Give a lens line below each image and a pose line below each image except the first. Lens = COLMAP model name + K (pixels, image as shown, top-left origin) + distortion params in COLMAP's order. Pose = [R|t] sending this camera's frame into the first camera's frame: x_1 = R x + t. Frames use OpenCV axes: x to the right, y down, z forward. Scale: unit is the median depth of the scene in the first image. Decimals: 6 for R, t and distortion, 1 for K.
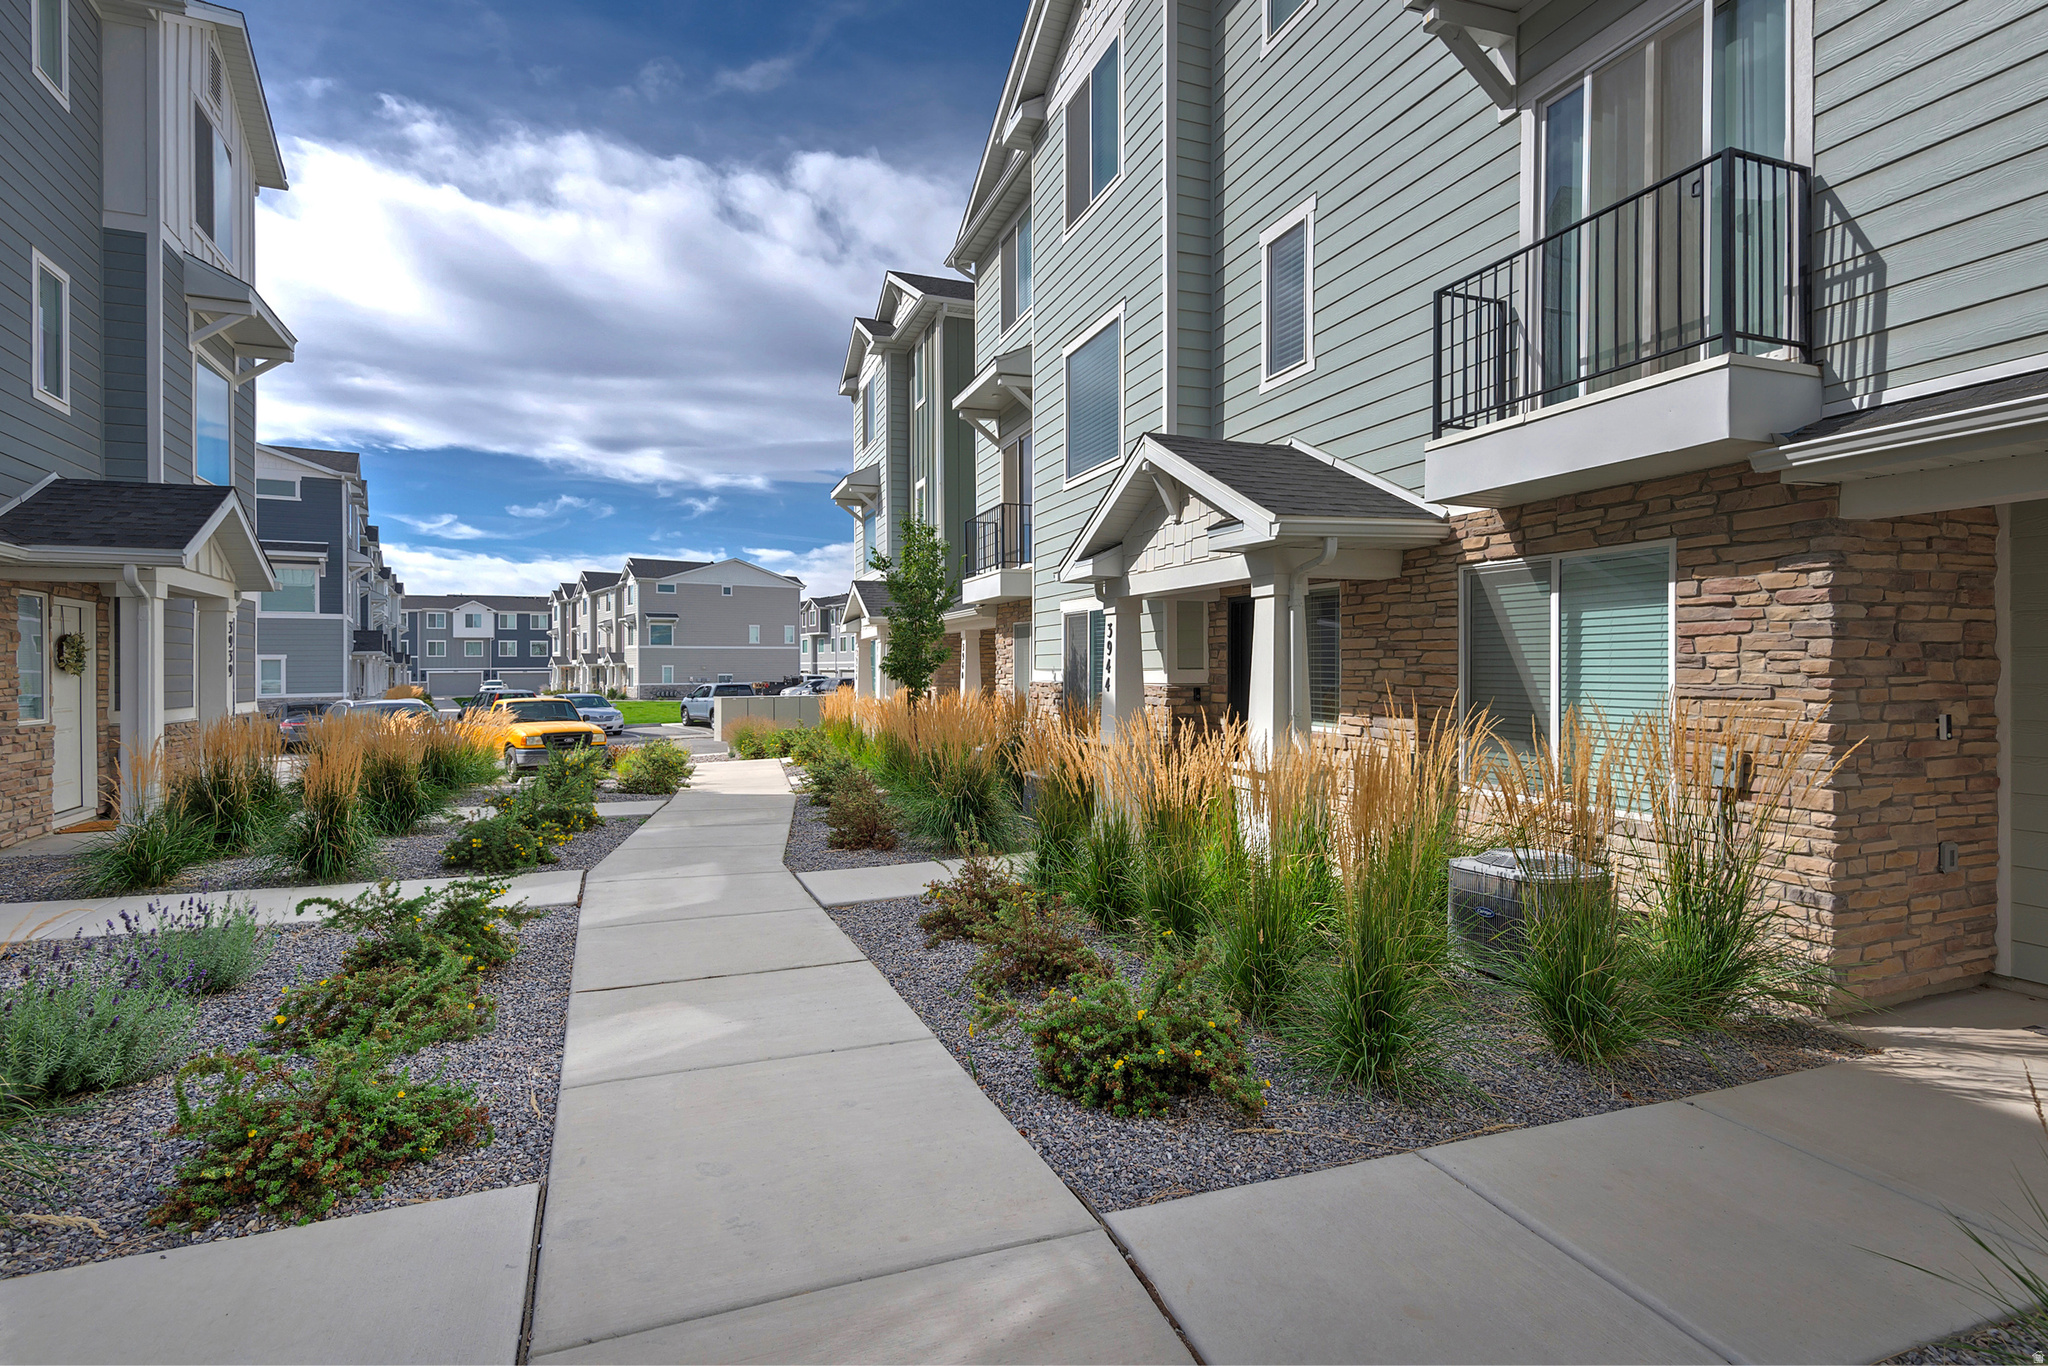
lens RADIAL K [[986.4, 0, 1074.3], [0, 986.4, 665.7], [0, 0, 1]] dist [0.038858, -0.036146]
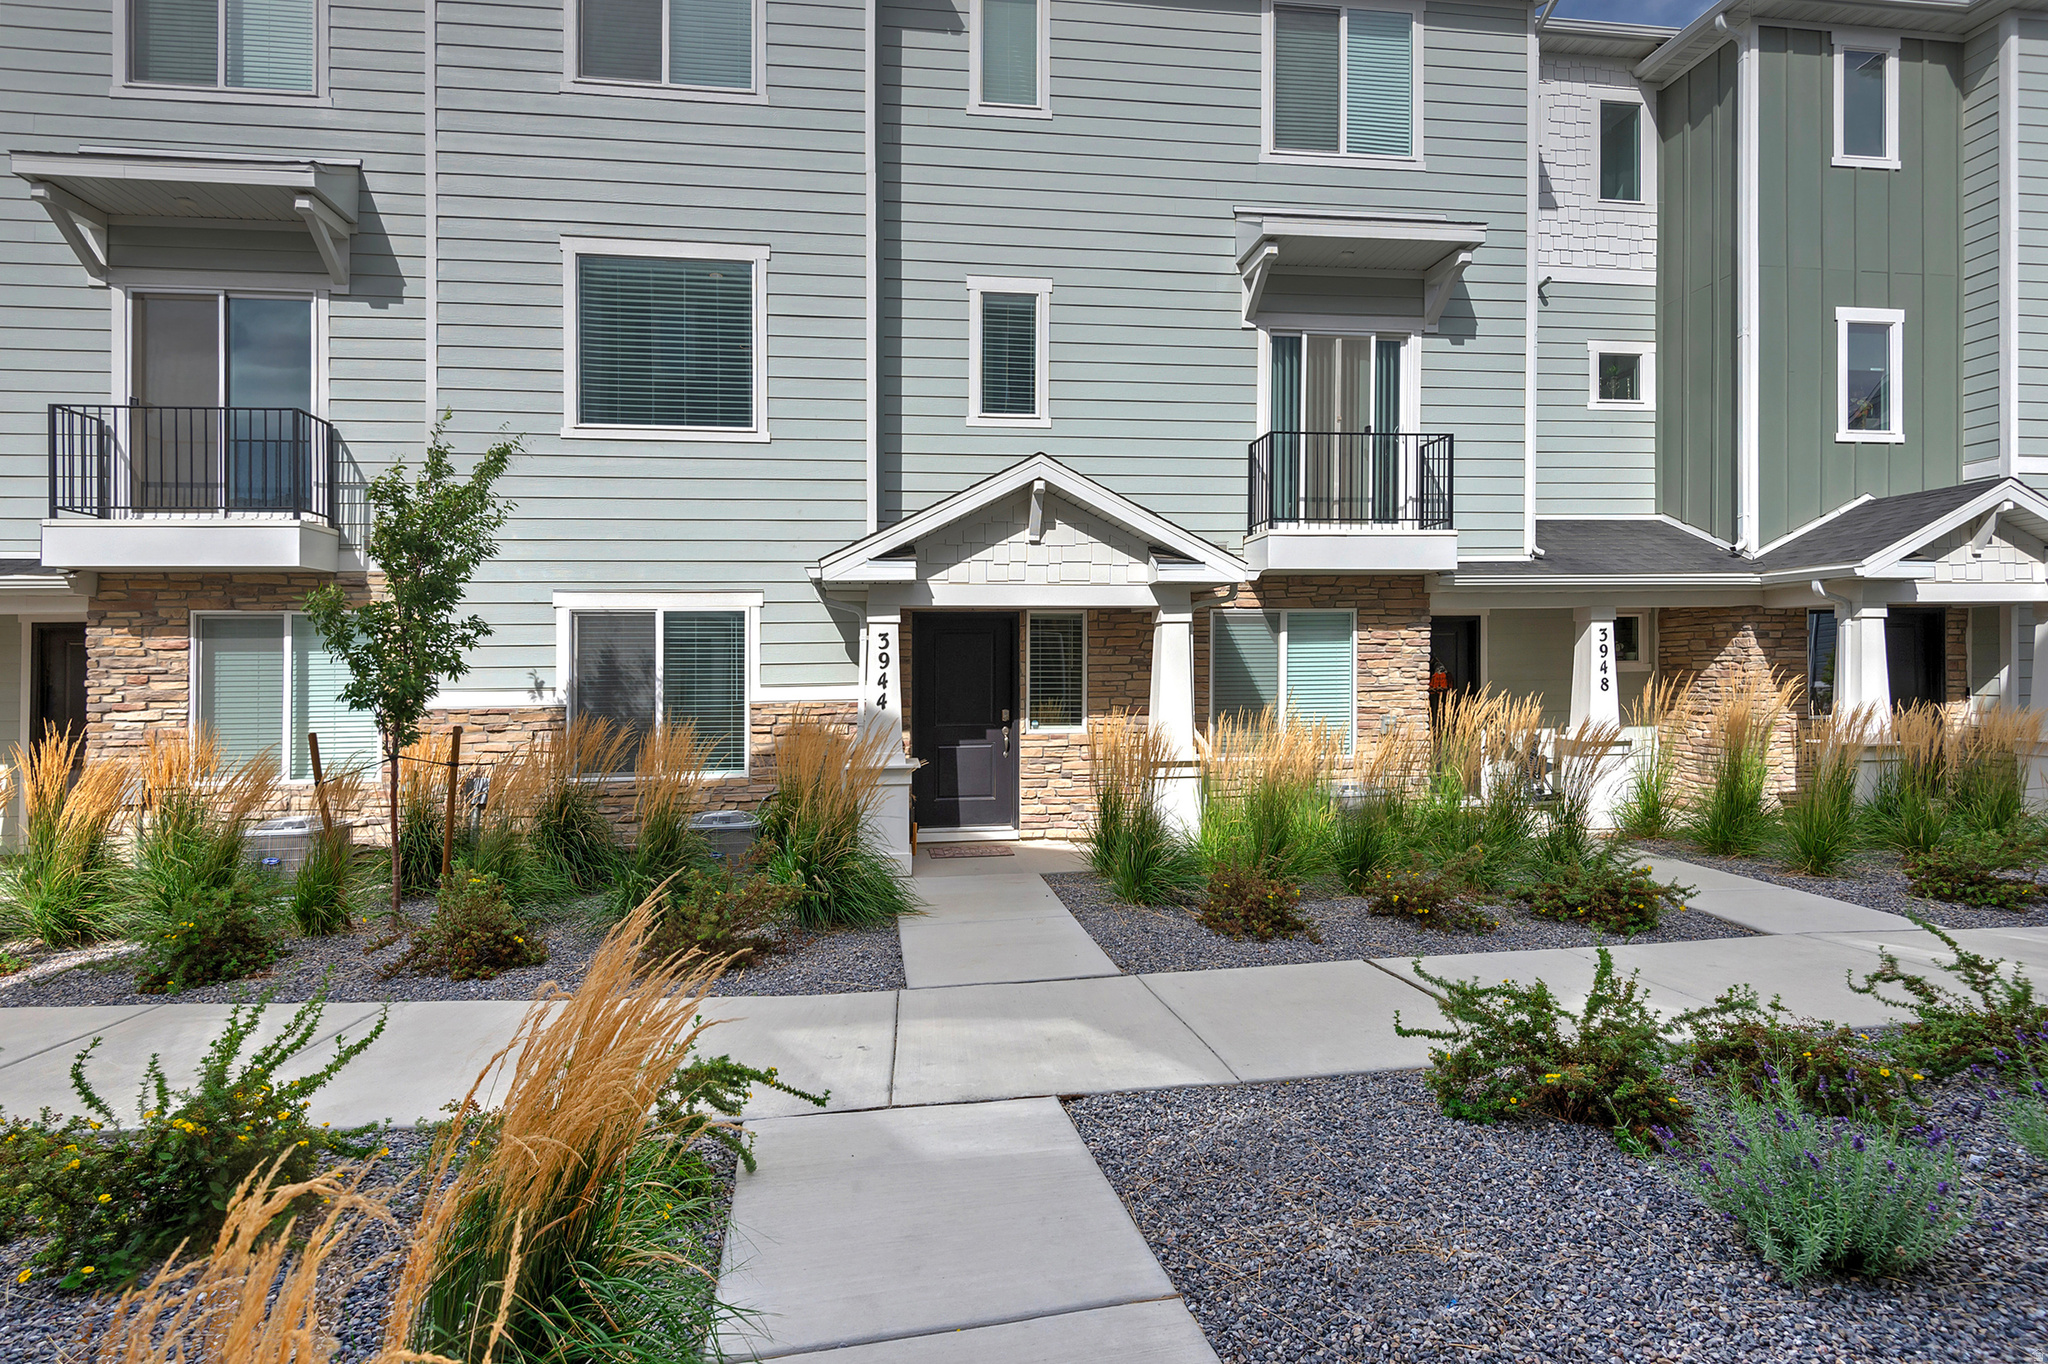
lens RADIAL K [[932.2, 0, 1024.0], [0, 932.2, 682.0], [0, 0, 1]] dist [0.039845, -0.028641]
pose [[0.270764, -0.010389, 0.962590, -1.017919], [0.009088, 0.999925, 0.008236, -0.005181], [-0.962603, 0.006518, 0.270838, 0.875827]]
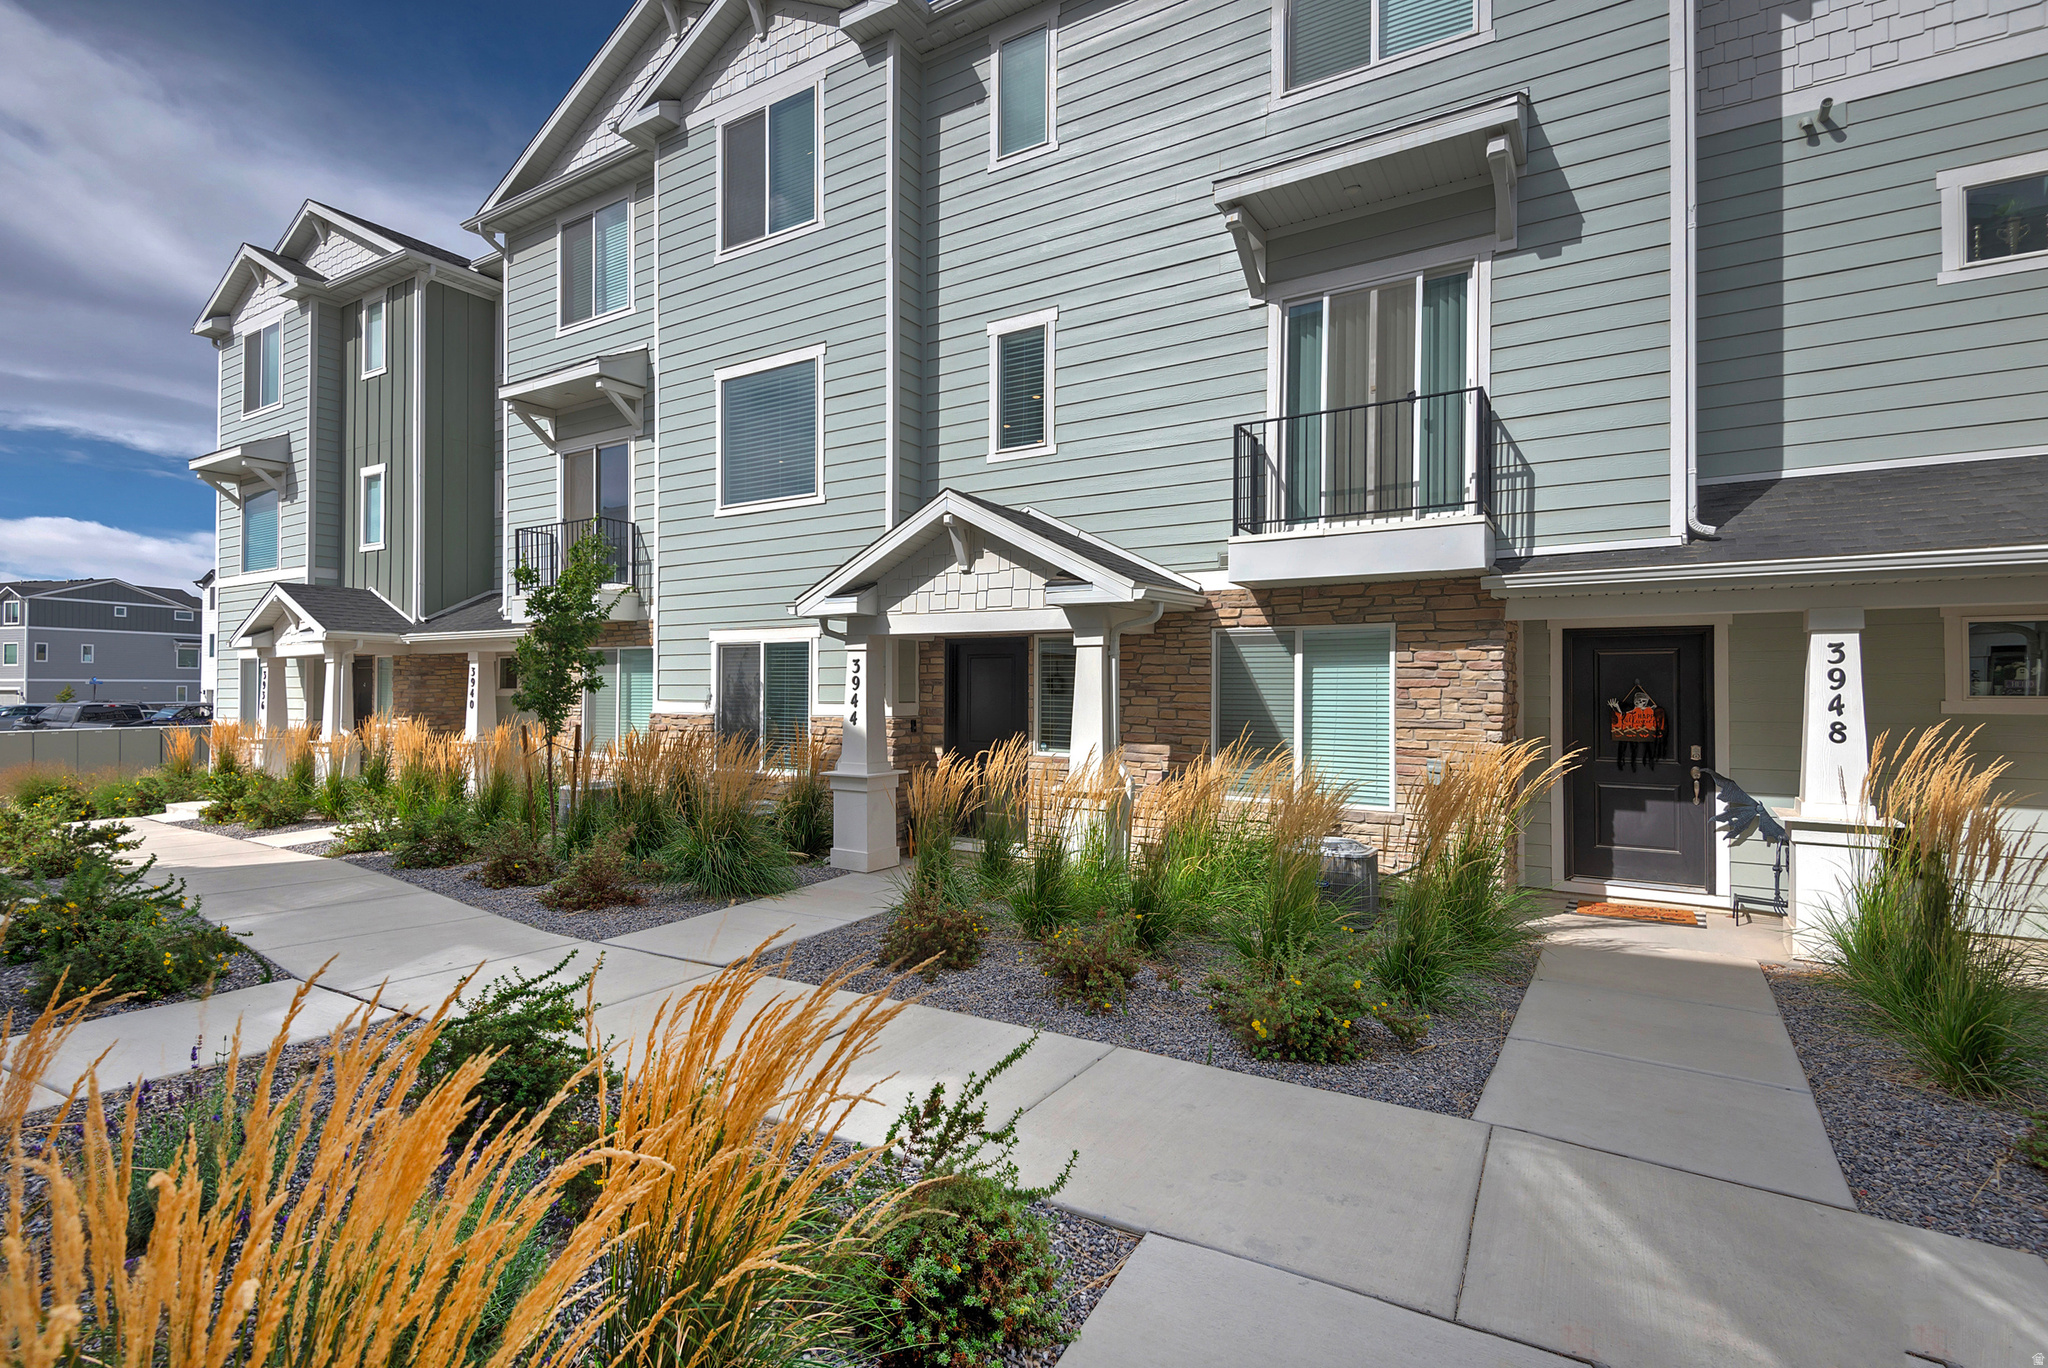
lens RADIAL K [[932.2, 0, 1024.0], [0, 932.2, 684.0], [0, 0, 1]] dist [0.039845, -0.028641]
pose [[0.807330, 0.011649, 0.589985, -0.543085], [-0.008712, 0.999931, -0.007822, -0.014283], [-0.590036, 0.001175, 0.807376, 0.137559]]
